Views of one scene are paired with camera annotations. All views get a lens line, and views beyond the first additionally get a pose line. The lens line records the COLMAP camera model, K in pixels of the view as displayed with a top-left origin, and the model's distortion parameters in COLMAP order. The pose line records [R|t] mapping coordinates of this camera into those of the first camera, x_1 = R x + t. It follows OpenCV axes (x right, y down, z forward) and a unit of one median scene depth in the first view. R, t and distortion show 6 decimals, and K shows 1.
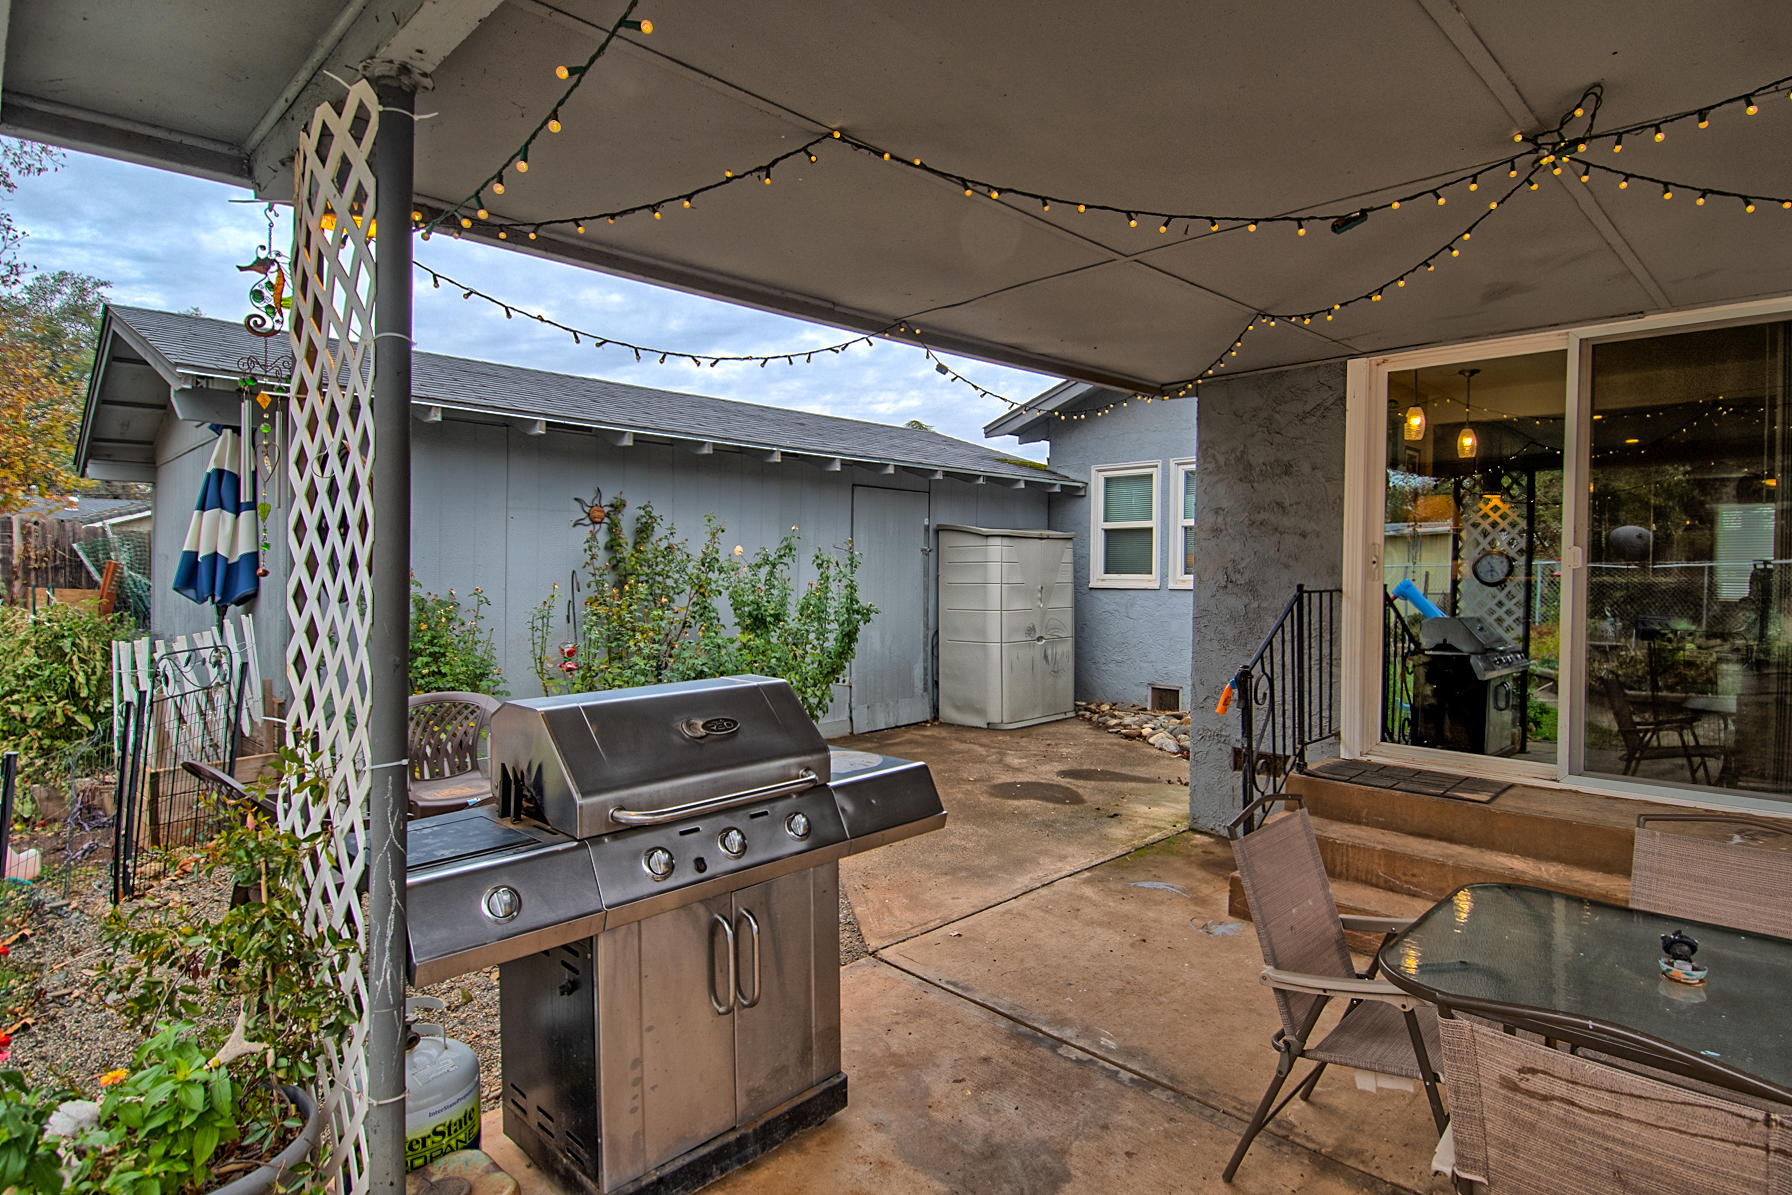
lens RADIAL K [[948.2, 0, 938.0], [0, 948.2, 578.5], [0, 0, 1]] dist [0.037216, -0.041157]
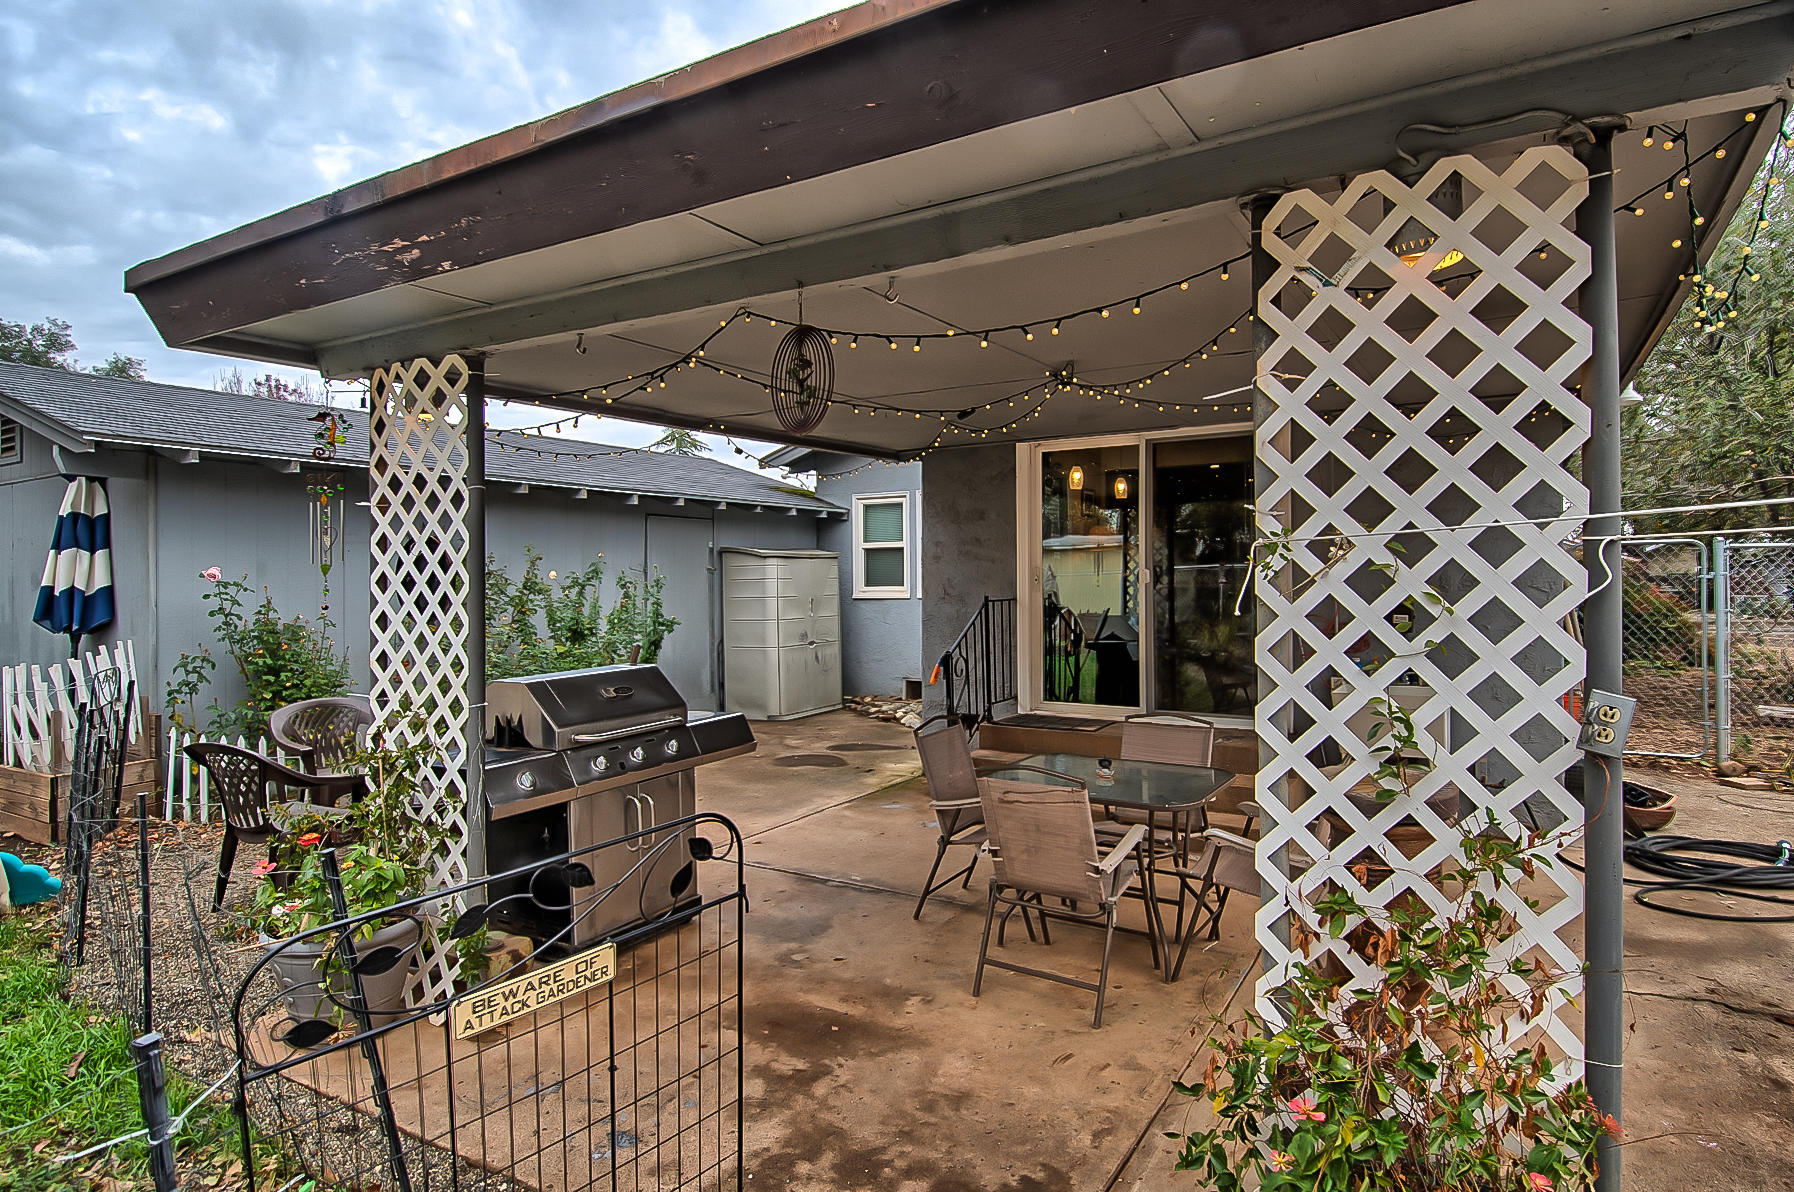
lens RADIAL K [[949.3, 0, 939.1], [0, 949.3, 577.0], [0, 0, 1]] dist [0.037216, -0.041157]
pose [[0.970833, -0.016587, 0.239182, -0.031112], [0.019157, 0.999781, -0.008422, -0.008666], [-0.238990, 0.012759, 0.970938, -0.291119]]
